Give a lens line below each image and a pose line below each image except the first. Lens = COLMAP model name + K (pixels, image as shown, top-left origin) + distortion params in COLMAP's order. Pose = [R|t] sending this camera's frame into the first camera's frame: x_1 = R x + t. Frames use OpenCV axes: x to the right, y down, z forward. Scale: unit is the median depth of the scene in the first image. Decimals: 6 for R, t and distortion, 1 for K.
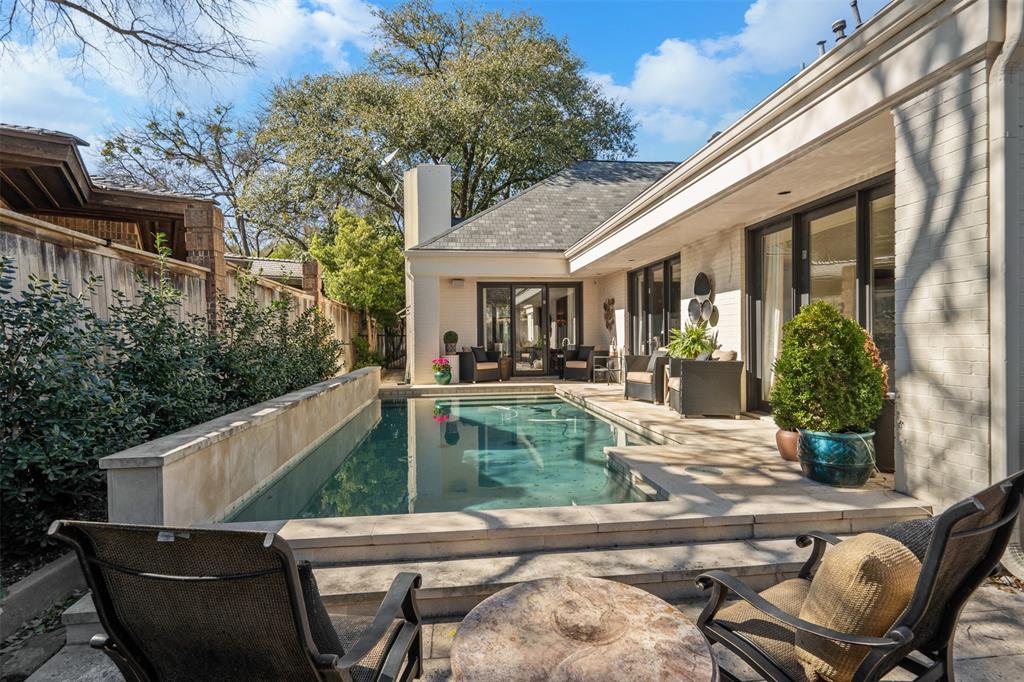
lens RADIAL K [[523.1, 0, 512.0], [0, 523.1, 341.0], [0, 0, 1]] dist [-0.001431, 0.000307]
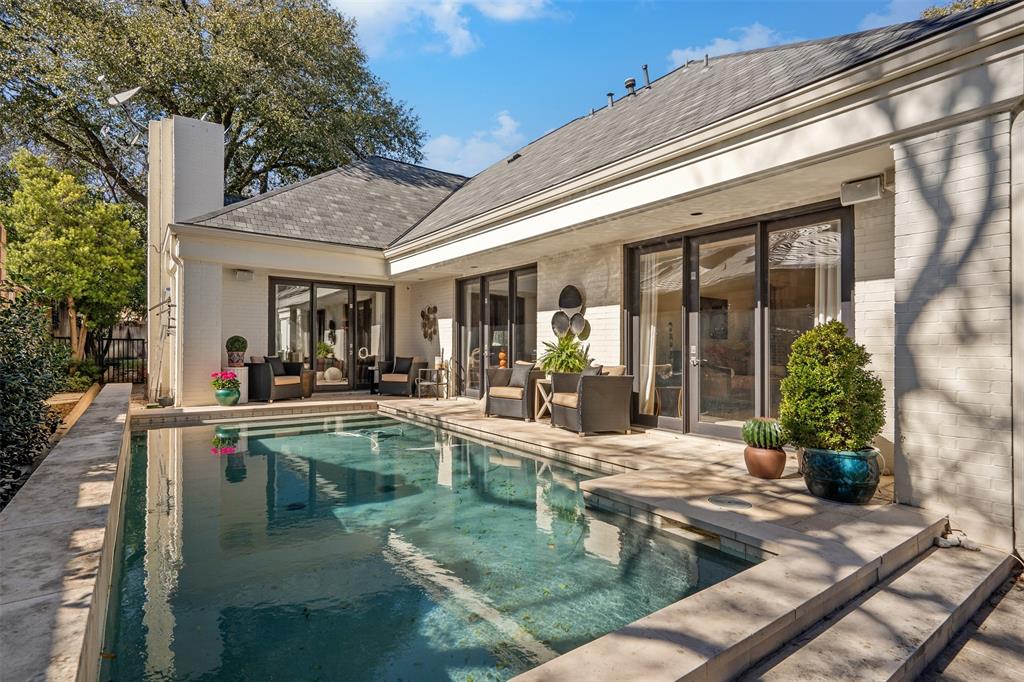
lens RADIAL K [[508.1, 0, 512.4], [0, 508.1, 346.2], [0, 0, 1]] dist [-0.002040, -0.000194]
pose [[0.868196, 0.023066, 0.495684, -0.144805], [-0.018229, 0.999727, -0.014592, 0.000048], [-0.495886, 0.003633, 0.868380, 0.155781]]
